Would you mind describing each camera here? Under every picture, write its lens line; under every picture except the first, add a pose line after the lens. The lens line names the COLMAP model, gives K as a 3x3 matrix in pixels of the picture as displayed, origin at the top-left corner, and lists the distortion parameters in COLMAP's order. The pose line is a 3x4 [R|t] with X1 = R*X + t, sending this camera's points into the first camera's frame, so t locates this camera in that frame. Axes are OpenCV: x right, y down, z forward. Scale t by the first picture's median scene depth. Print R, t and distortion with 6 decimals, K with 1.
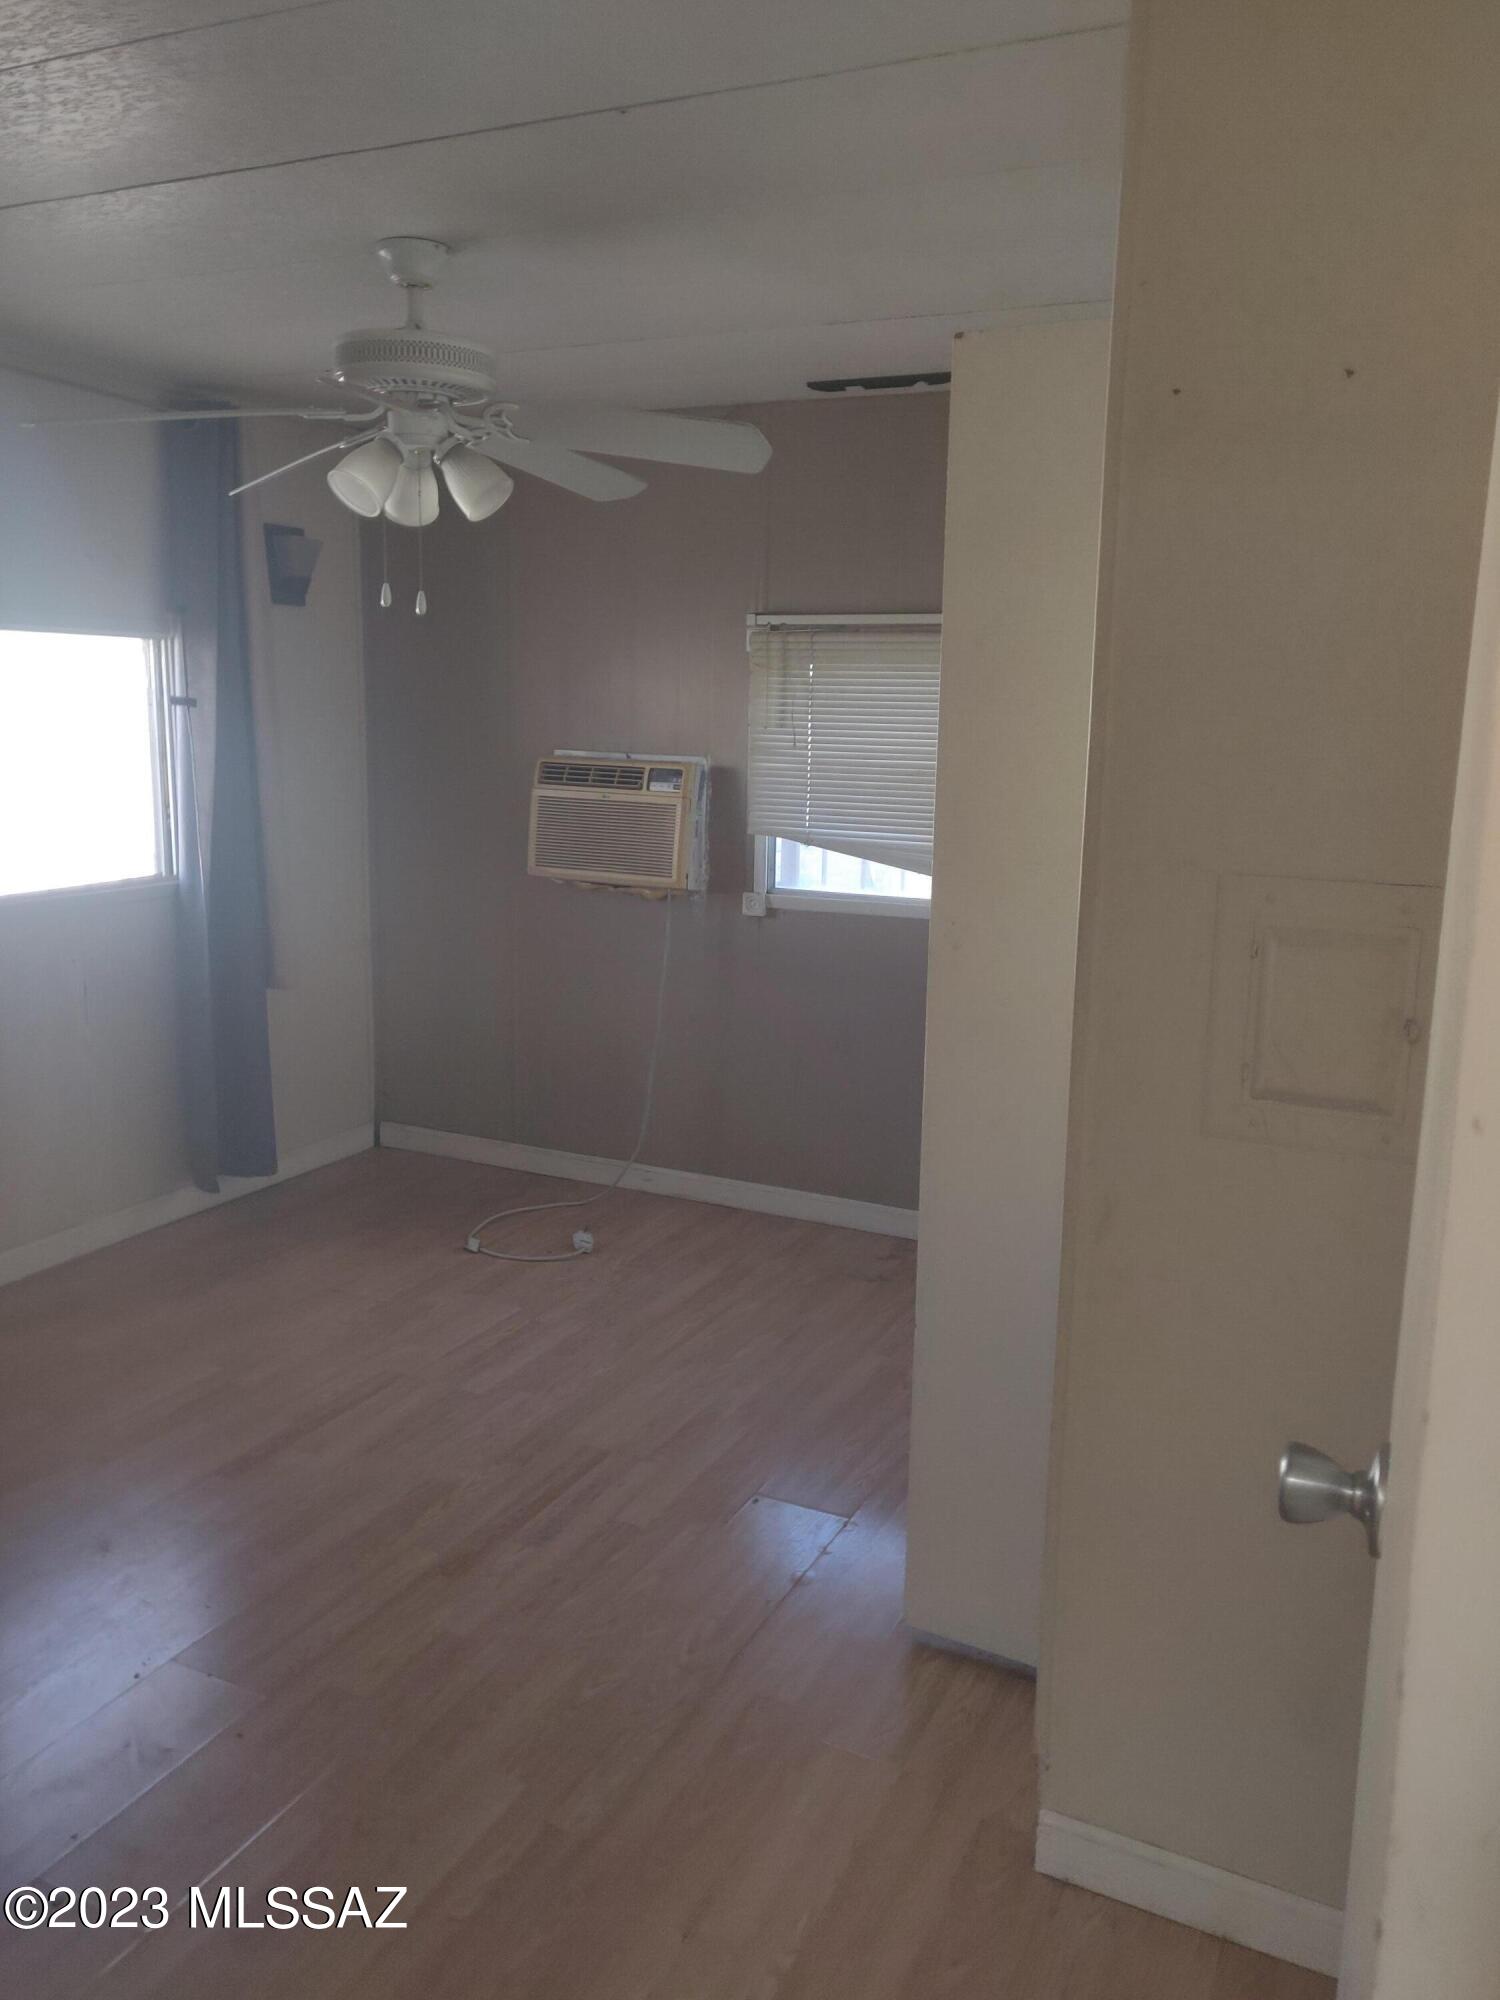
lens RADIAL K [[1545.2, 0, 750.0], [0, 1545.2, 1000.0], [0, 0, 1]] dist [-0.002050, -0.001382]
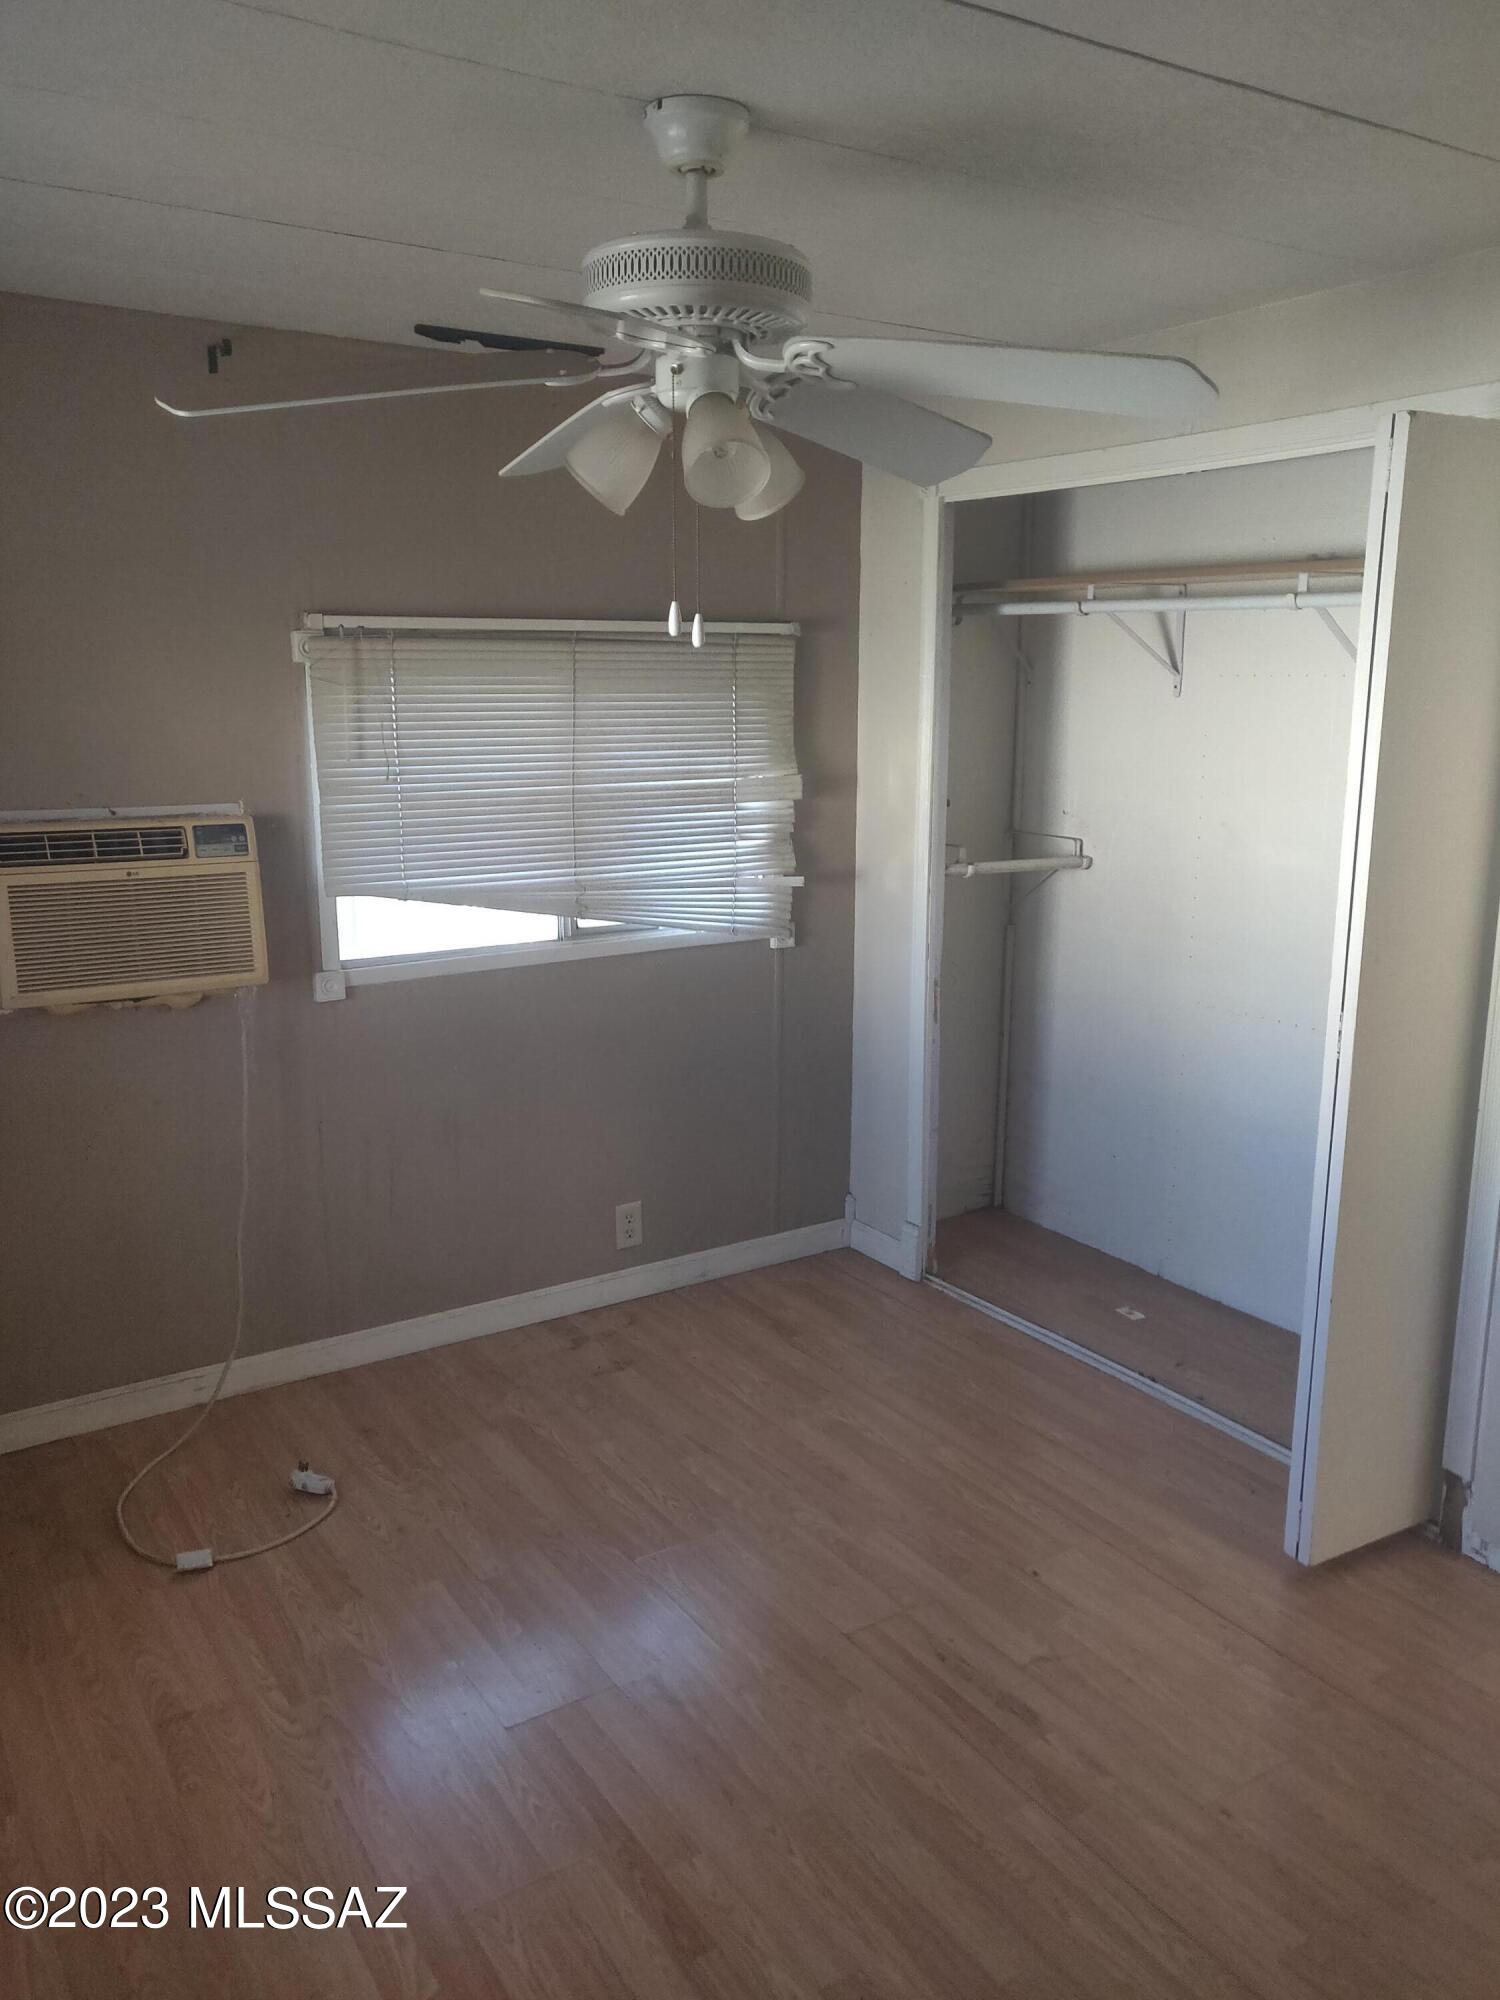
lens RADIAL K [[1589.0, 0, 750.0], [0, 1589.0, 1000.0], [0, 0, 1]] dist [0.052322, 0.004319]
pose [[0.521316, -0.191162, 0.831677, -0.574957], [0.184557, 0.976778, 0.108829, -0.107011], [-0.833168, 0.096758, 0.544490, 0.399250]]
